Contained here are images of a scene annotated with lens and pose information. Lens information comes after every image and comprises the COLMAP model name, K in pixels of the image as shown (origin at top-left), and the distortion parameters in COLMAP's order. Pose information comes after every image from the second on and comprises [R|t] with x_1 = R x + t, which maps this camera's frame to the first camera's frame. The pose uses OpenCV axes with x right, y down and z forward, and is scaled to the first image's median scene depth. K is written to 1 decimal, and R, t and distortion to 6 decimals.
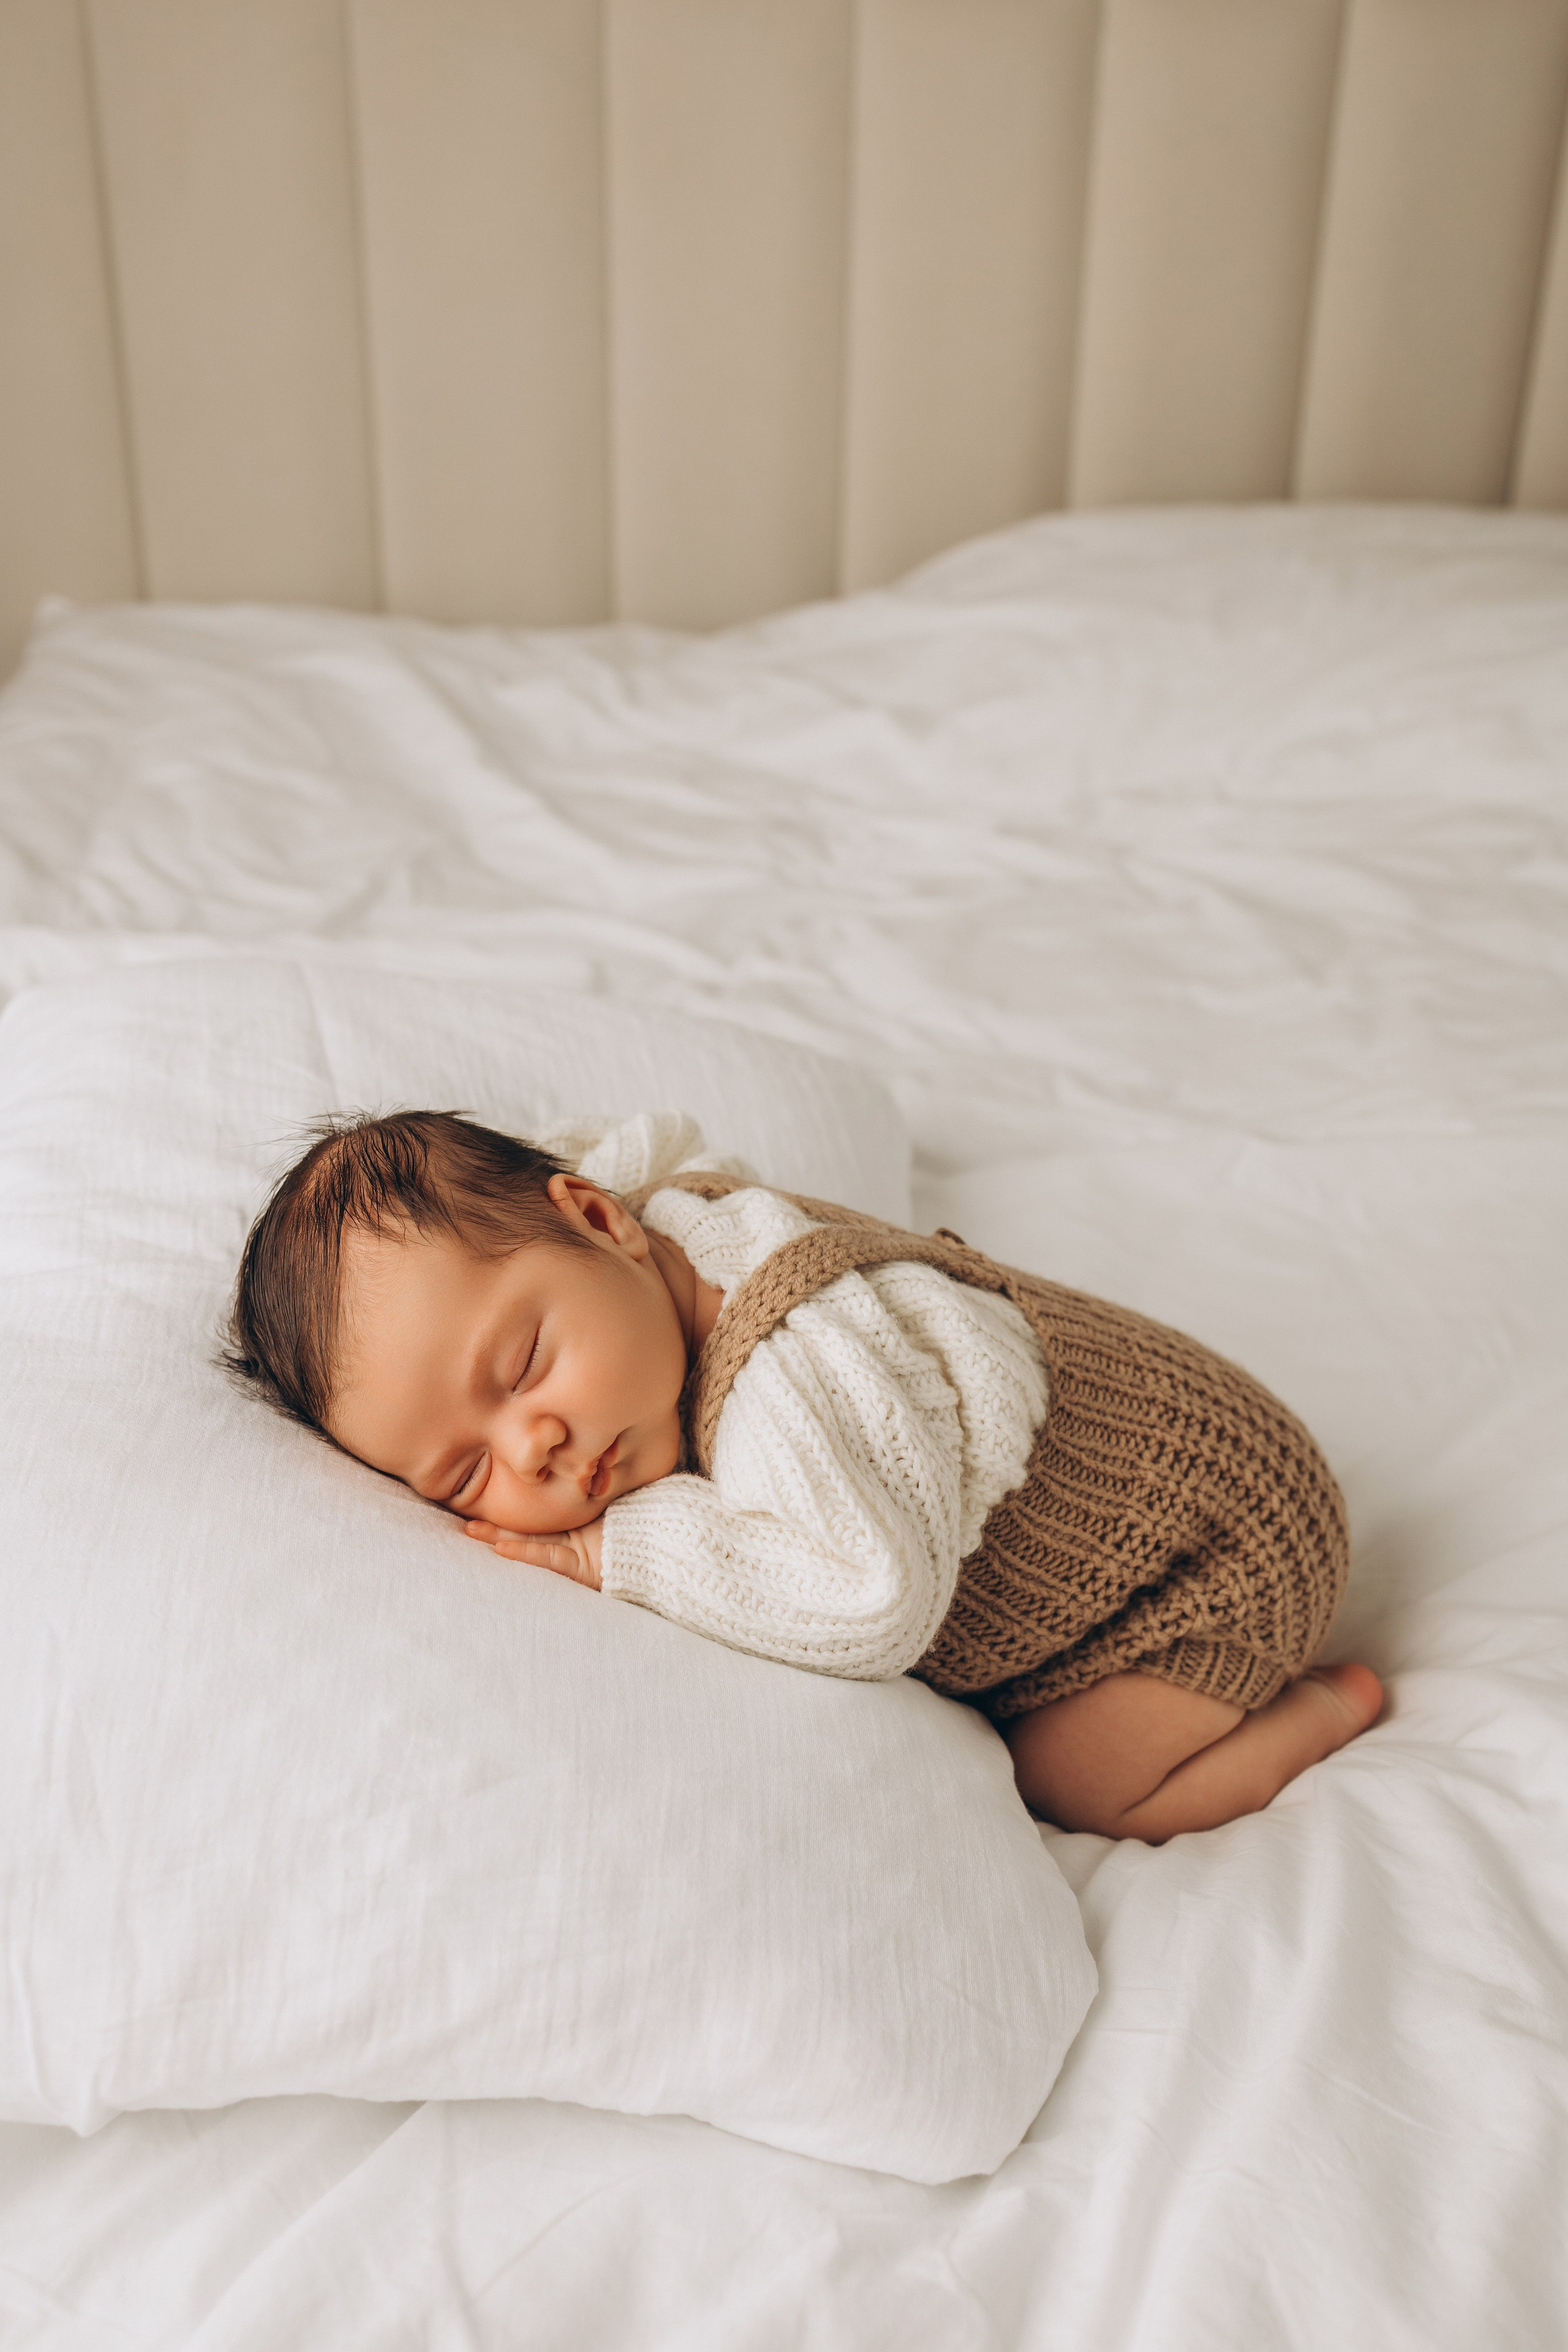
lens RADIAL K [[2158.5, 0, 784.0], [0, 2158.5, 1176.0], [0, 0, 1]] dist [-0.042550, -0.008078]
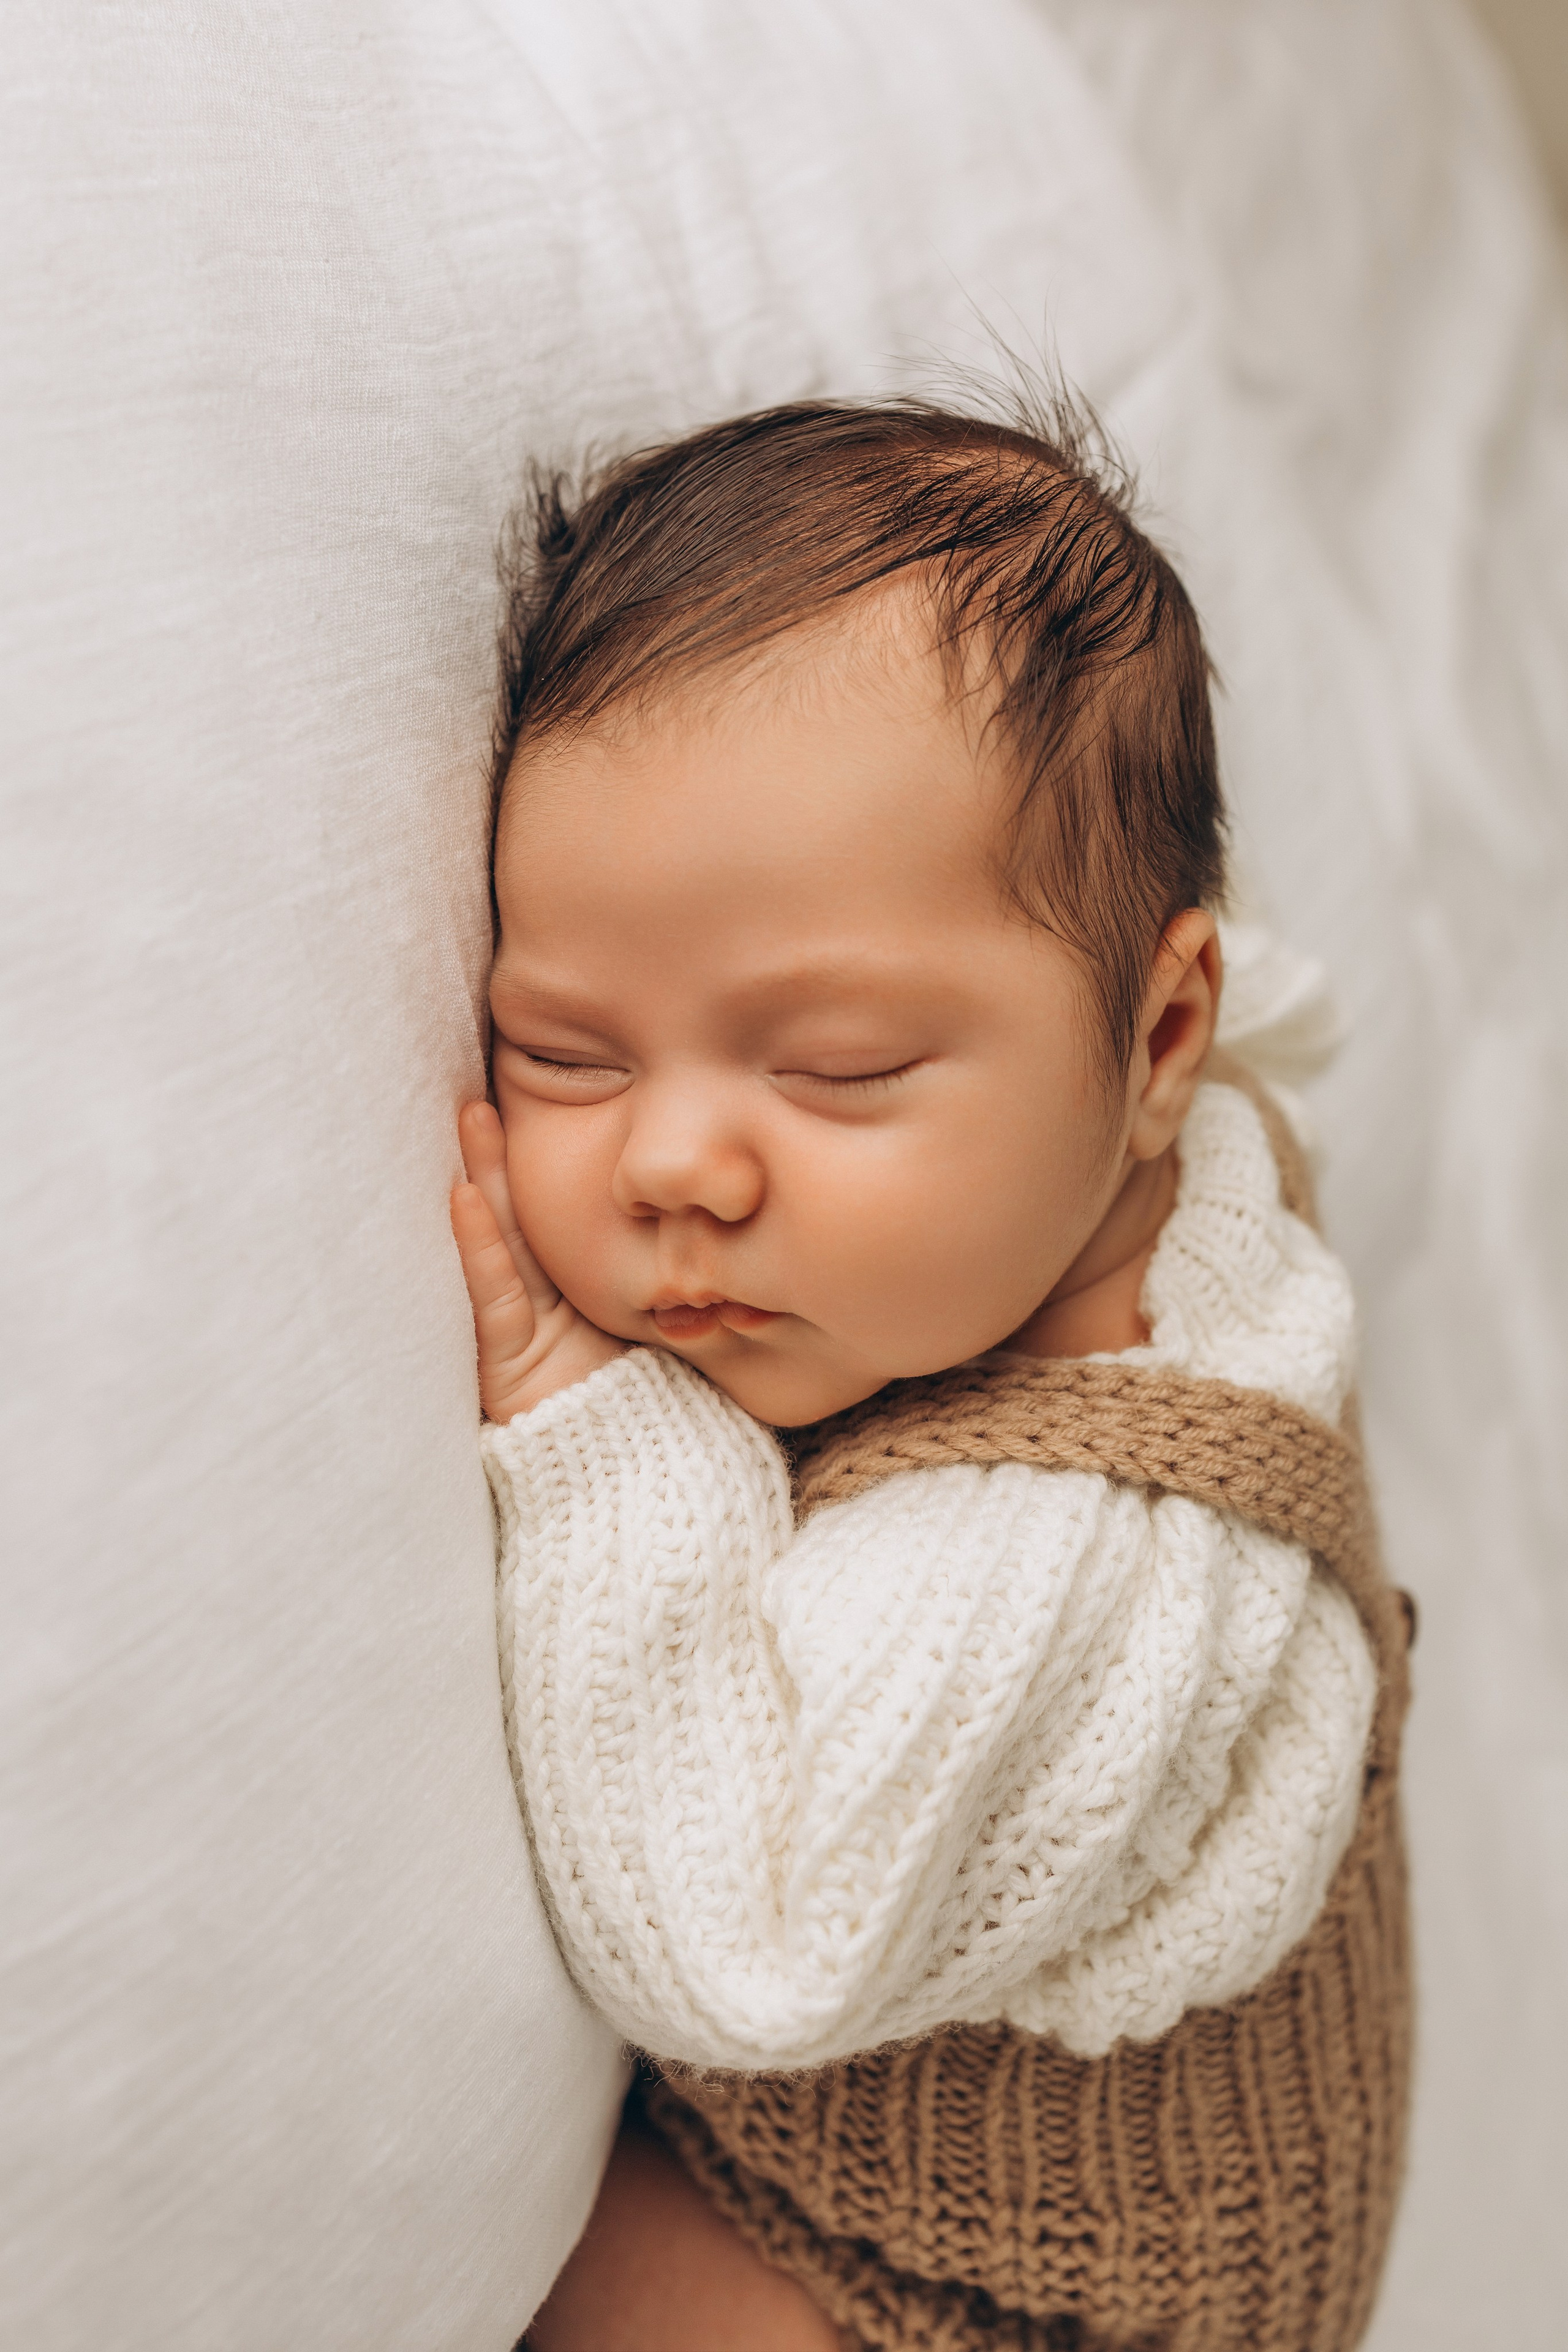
lens RADIAL K [[2375.9, 0, 784.0], [0, 2375.9, 1176.0], [0, 0, 1]] dist [0.038085, 0.002822]
pose [[0.459648, 0.888068, 0.007696, -0.105218], [-0.879815, 0.454161, 0.140226, 0.035504], [0.121035, -0.071225, 0.990090, 0.482810]]
